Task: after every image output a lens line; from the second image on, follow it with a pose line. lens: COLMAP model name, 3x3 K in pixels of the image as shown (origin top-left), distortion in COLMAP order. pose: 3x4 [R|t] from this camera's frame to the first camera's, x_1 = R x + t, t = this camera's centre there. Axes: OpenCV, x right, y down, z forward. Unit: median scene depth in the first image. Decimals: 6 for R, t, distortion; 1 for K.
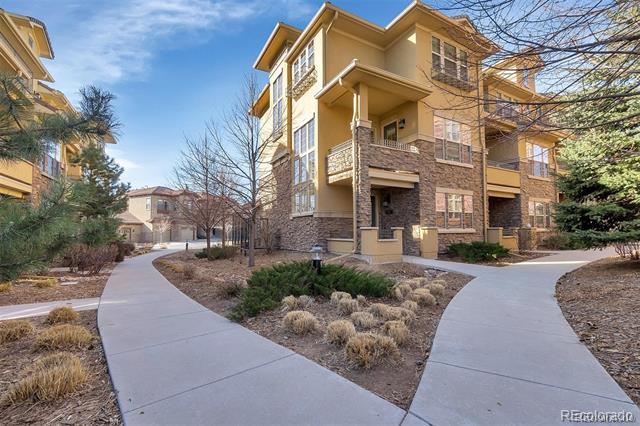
lens RADIAL K [[283.4, 0, 320.2], [0, 283.4, 216.0], [0, 0, 1]] dist [-0.003269, -0.000086]
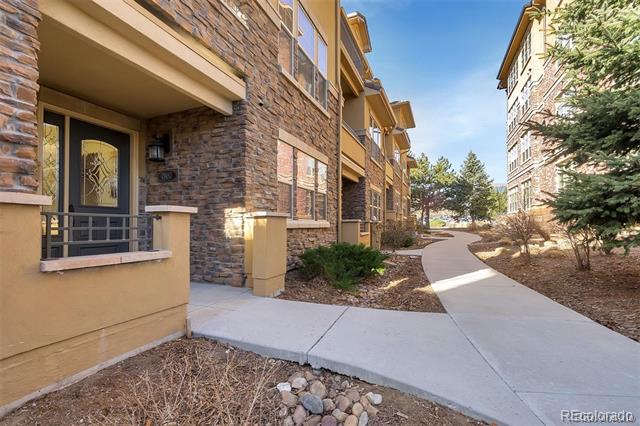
lens RADIAL K [[283.4, 0, 319.8], [0, 283.4, 218.5], [0, 0, 1]] dist [-0.003269, -0.000086]
pose [[0.793677, 0.020001, 0.608010, 0.187128], [-0.034676, 0.999322, 0.012391, 0.037027], [-0.607350, -0.030918, 0.793833, 0.595293]]
